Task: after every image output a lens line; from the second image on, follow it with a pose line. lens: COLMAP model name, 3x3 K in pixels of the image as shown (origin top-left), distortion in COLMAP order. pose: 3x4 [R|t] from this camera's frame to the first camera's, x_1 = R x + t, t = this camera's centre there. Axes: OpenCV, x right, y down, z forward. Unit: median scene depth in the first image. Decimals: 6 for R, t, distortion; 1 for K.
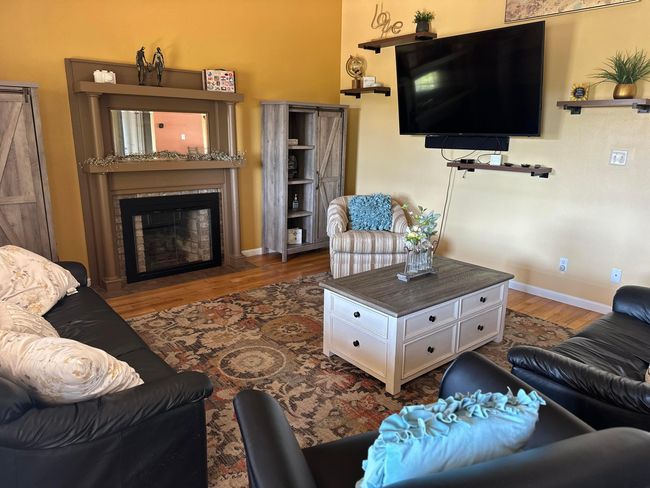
lens RADIAL K [[464.0, 0, 327.2], [0, 464.0, 244.2], [0, 0, 1]] dist [0.036611, -0.042507]
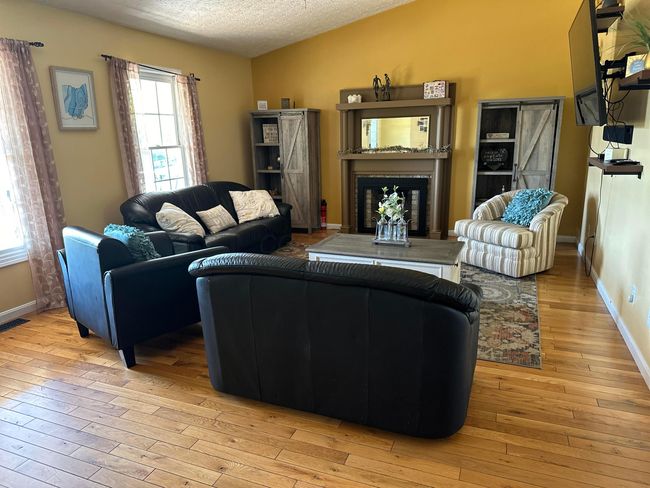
lens RADIAL K [[464.0, 0, 311.0], [0, 464.0, 251.2], [0, 0, 1]] dist [0.036611, -0.042507]
pose [[0.438462, 0.194600, -0.877429, 0.820561], [-0.180227, 0.975485, 0.126285, -0.021243], [0.880494, 0.102765, 0.462785, 0.162786]]
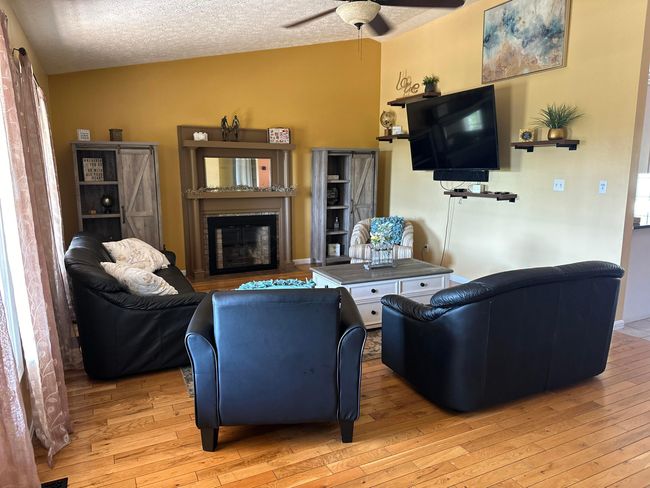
lens RADIAL K [[464.0, 0, 326.4], [0, 464.0, 250.3], [0, 0, 1]] dist [0.036611, -0.042507]
pose [[0.967335, 0.025674, -0.252199, 0.271140], [-0.043267, 0.996982, -0.064462, 0.079883], [0.249783, 0.073268, 0.965526, -0.292242]]
